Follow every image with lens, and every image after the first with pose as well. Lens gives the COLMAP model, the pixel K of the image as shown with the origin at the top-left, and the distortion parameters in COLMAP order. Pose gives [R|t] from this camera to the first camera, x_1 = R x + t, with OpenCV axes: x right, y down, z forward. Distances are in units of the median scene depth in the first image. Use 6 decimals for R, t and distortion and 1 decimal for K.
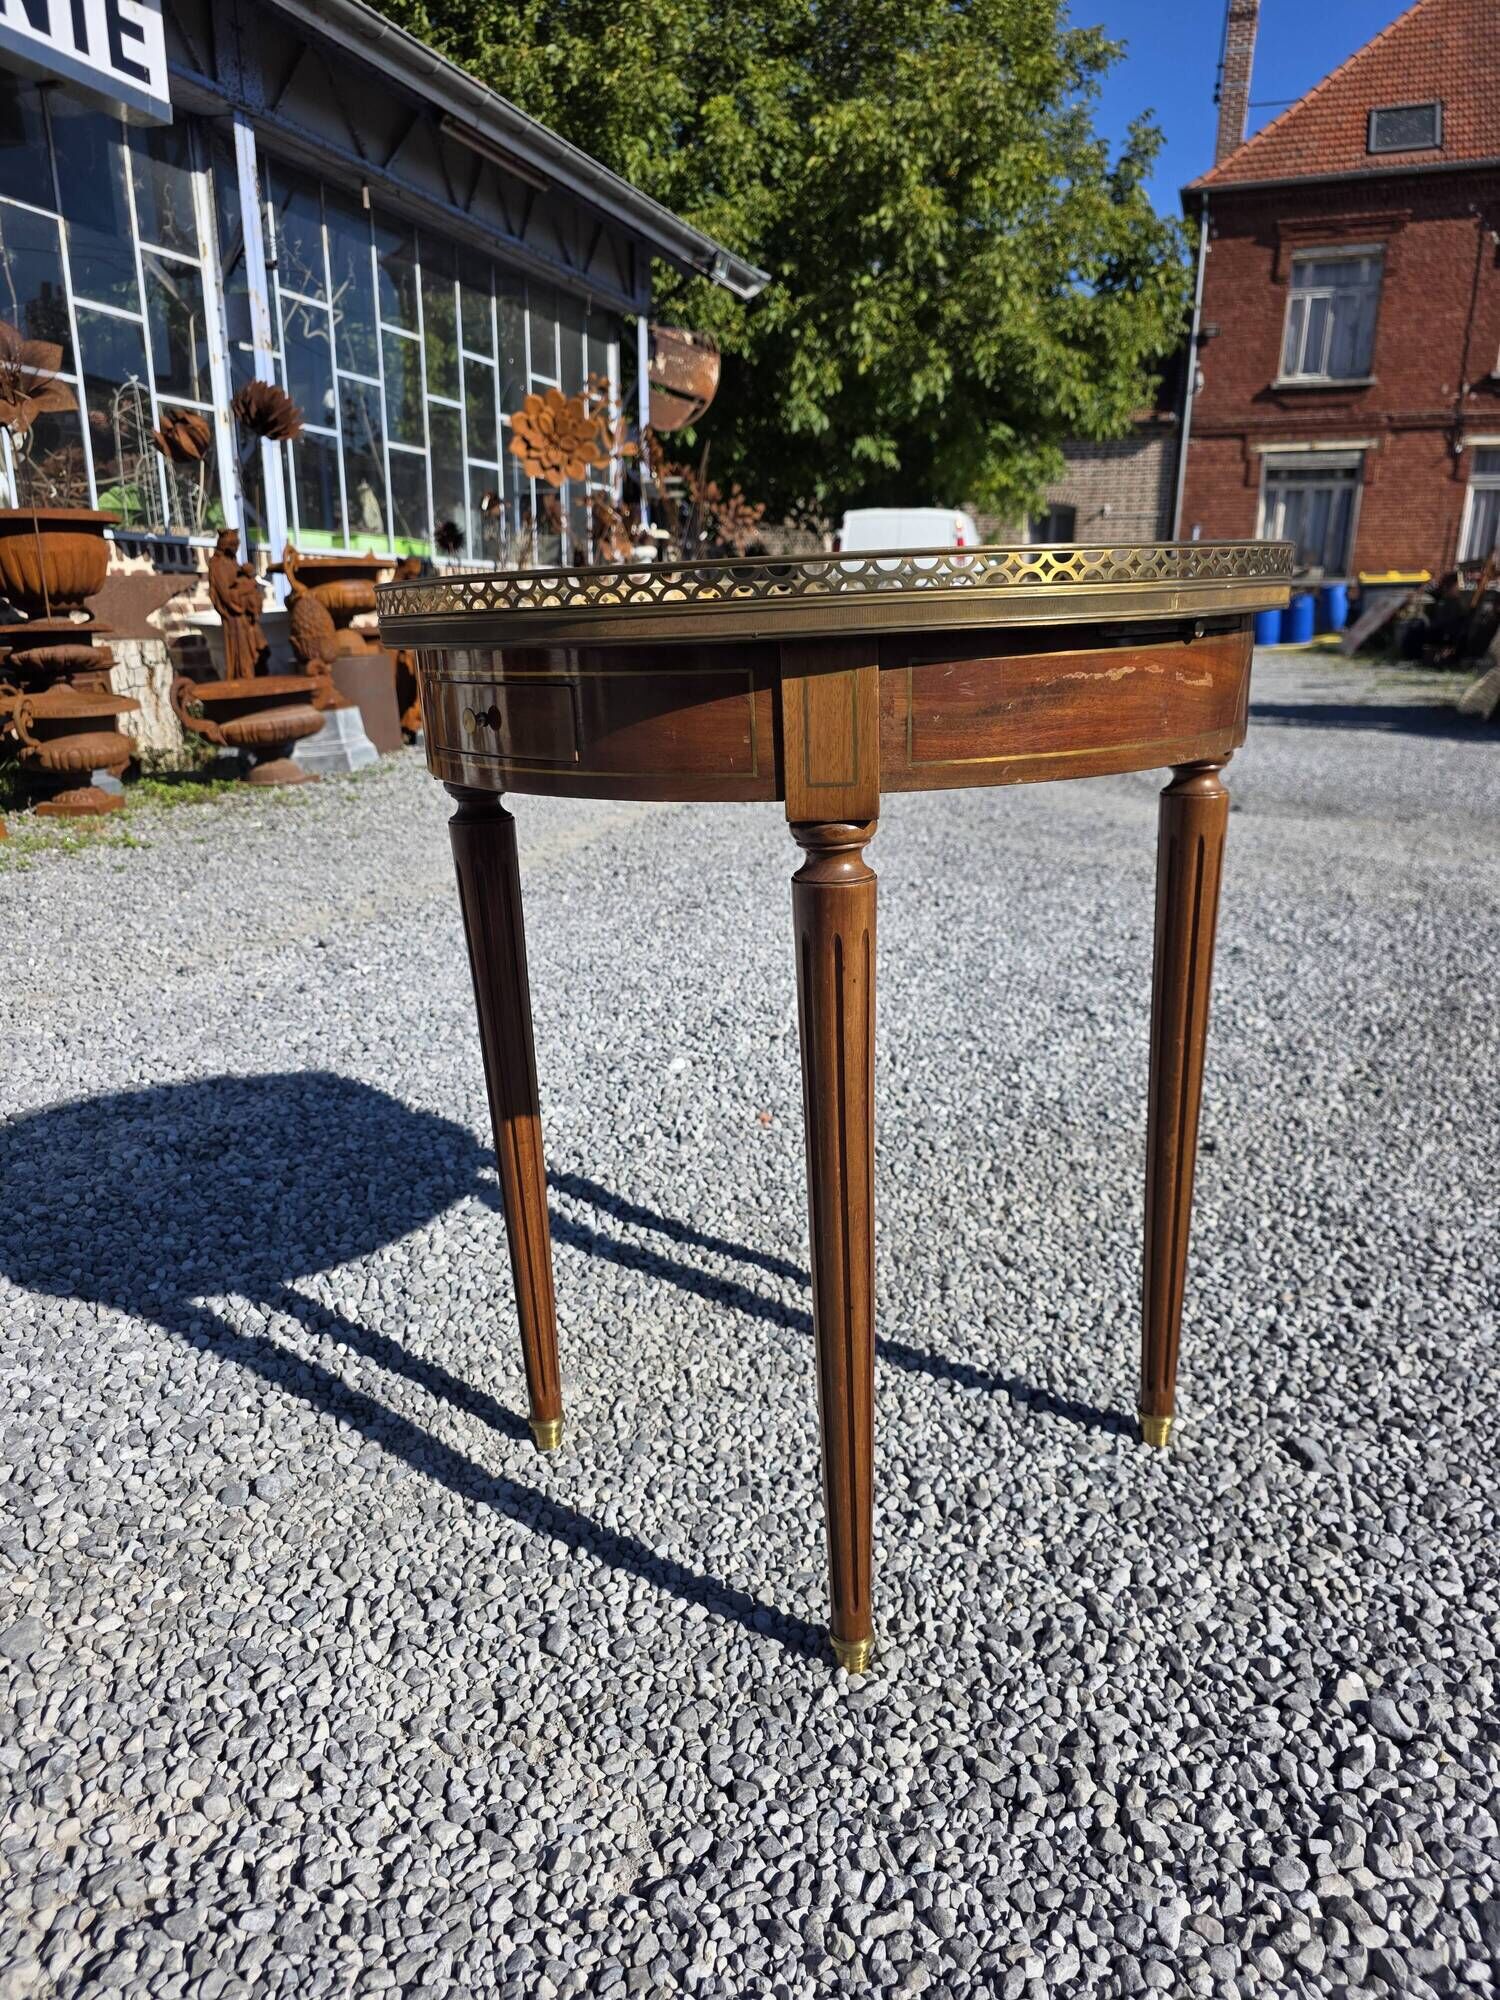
lens RADIAL K [[1369.6, 0, 749.4], [0, 1369.6, 1010.6], [0, 0, 1]] dist [0.022832, -0.022650]
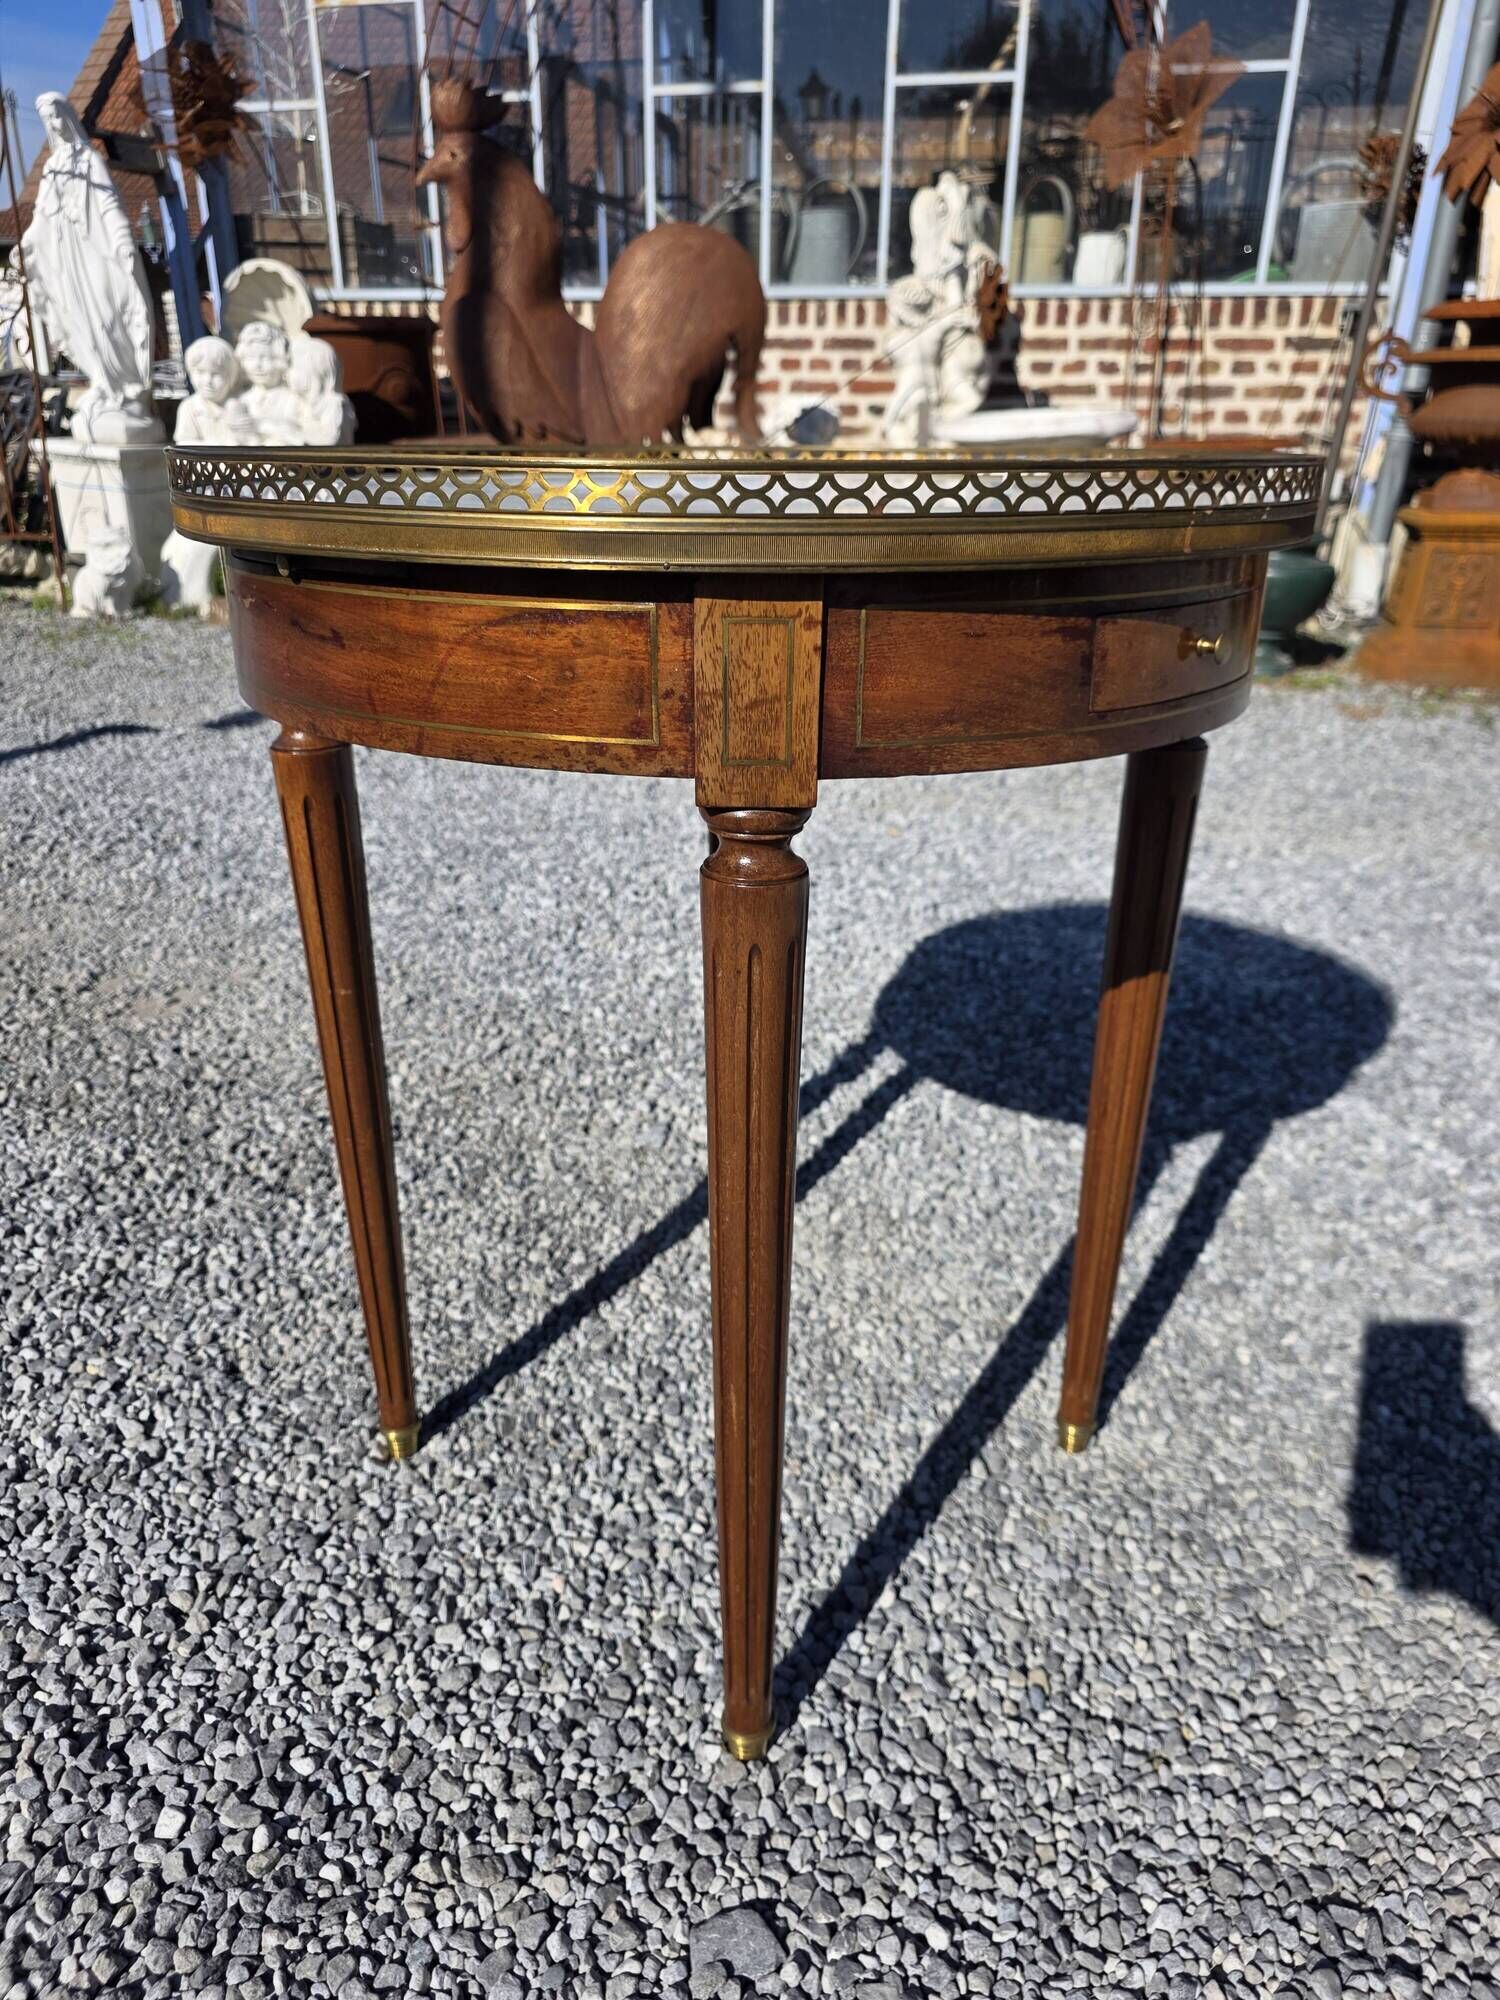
lens RADIAL K [[1369.6, 0, 735.5], [0, 1369.6, 990.6], [0, 0, 1]] dist [0.022832, -0.022650]
pose [[0.092277, 0.403809, -0.910177, 0.836440], [-0.282067, 0.887236, 0.365034, -0.298176], [0.954947, 0.223047, 0.195773, 0.818028]]
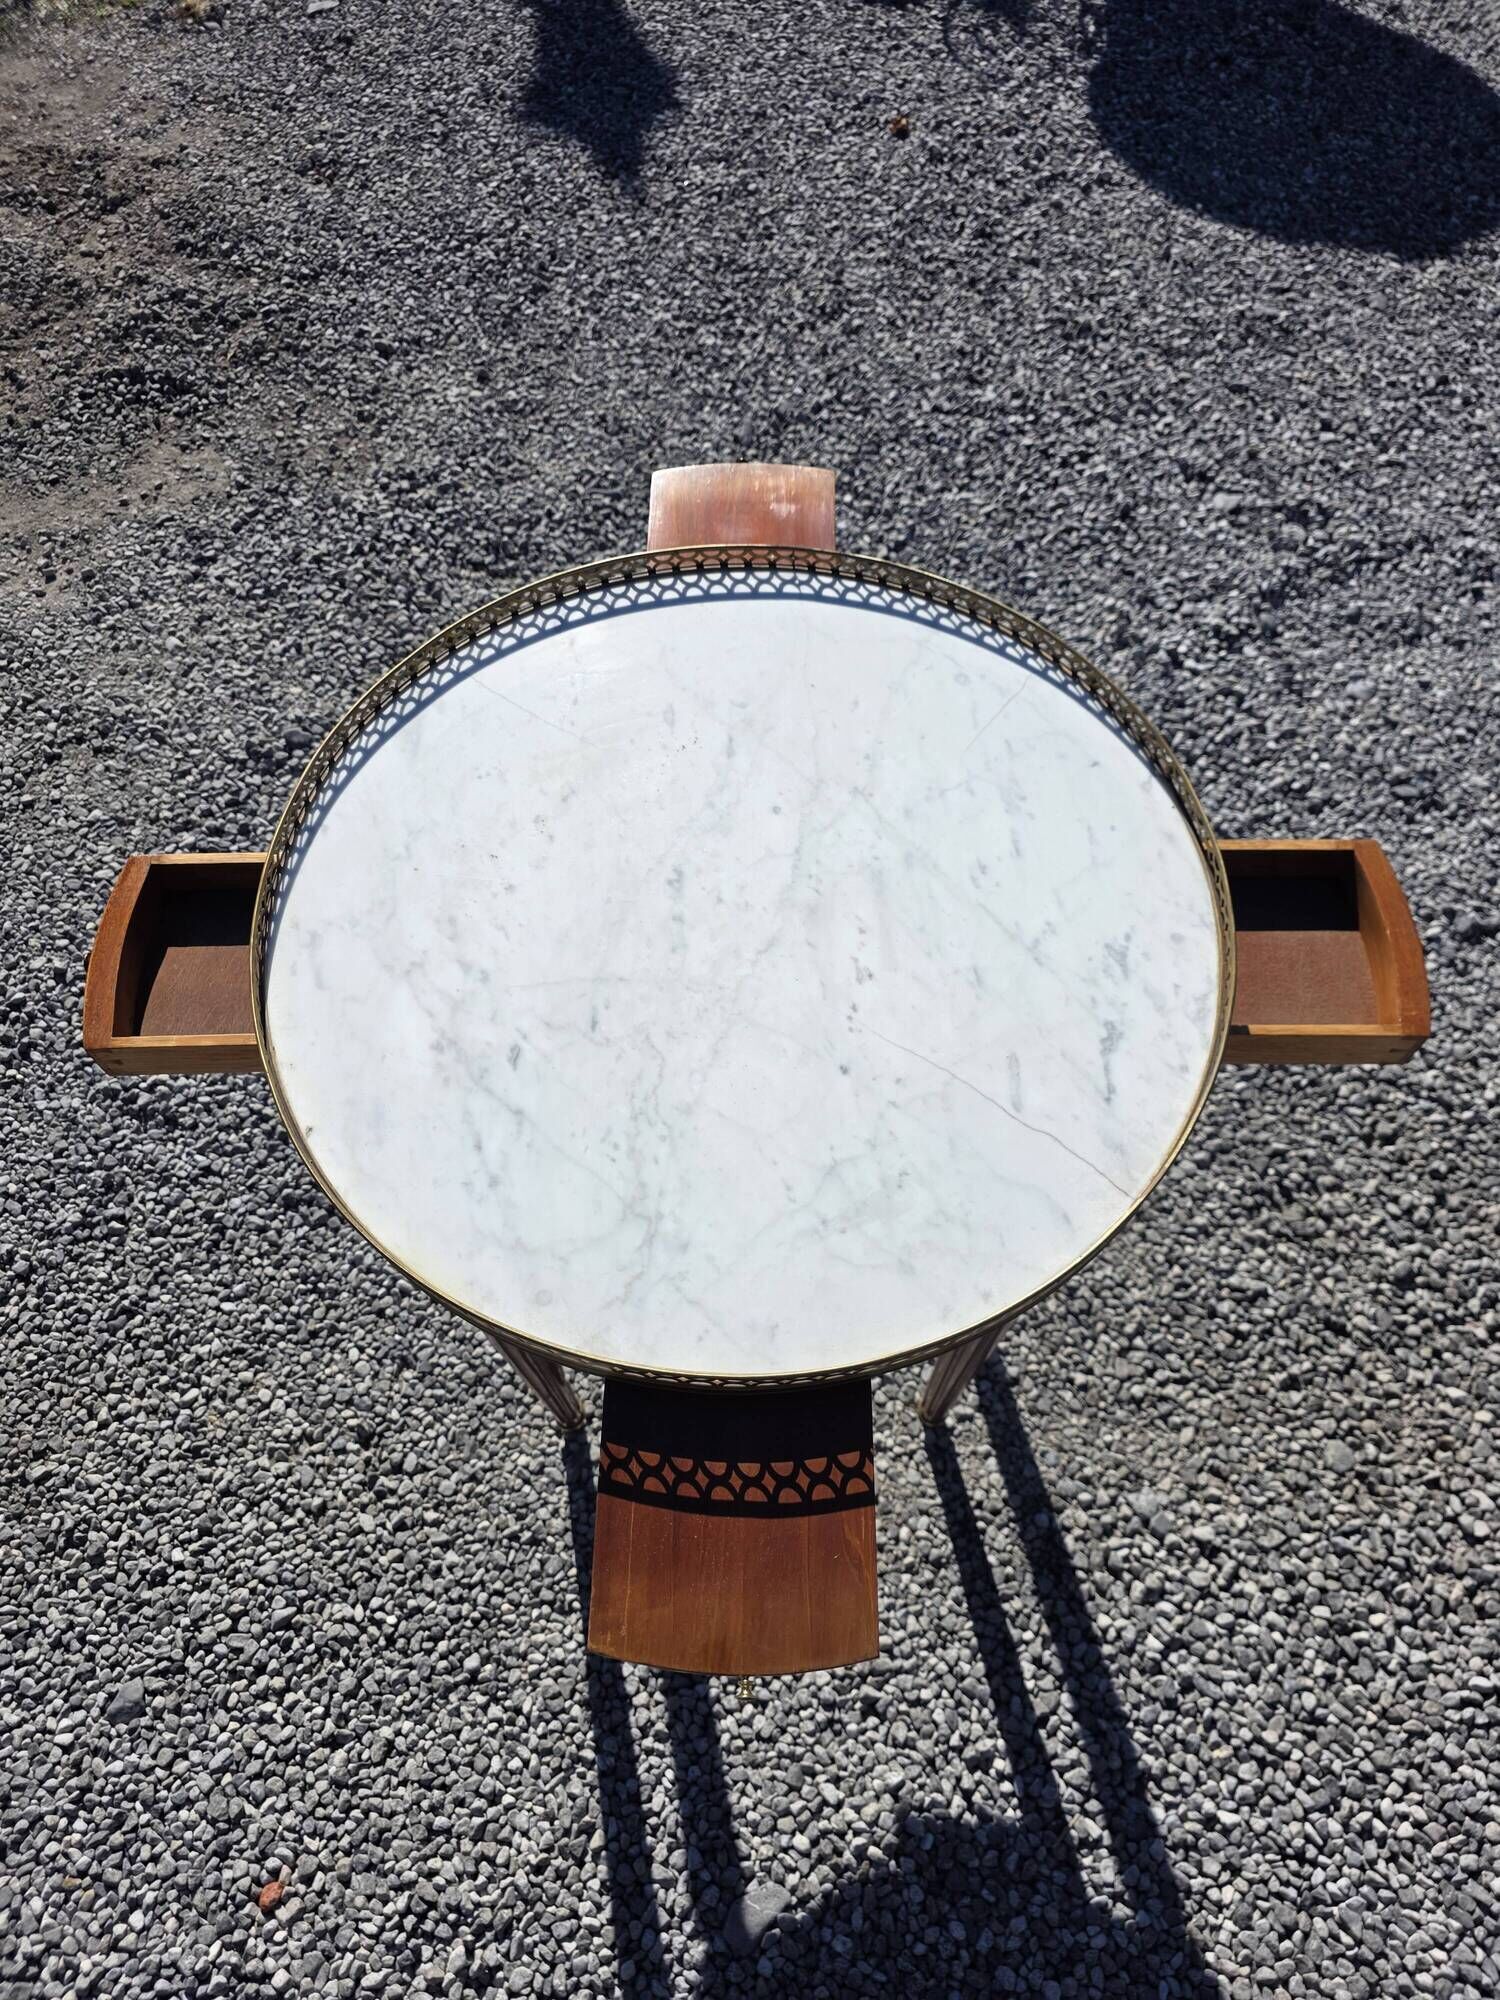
lens RADIAL K [[1369.6, 0, 748.6], [0, 1369.6, 984.1], [0, 0, 1]] dist [0.022832, -0.022650]
pose [[-0.764787, -0.541405, 0.349259, -0.263755], [0.209810, 0.303257, 0.929524, -1.027133], [-0.609165, 0.784165, -0.118335, 1.040040]]
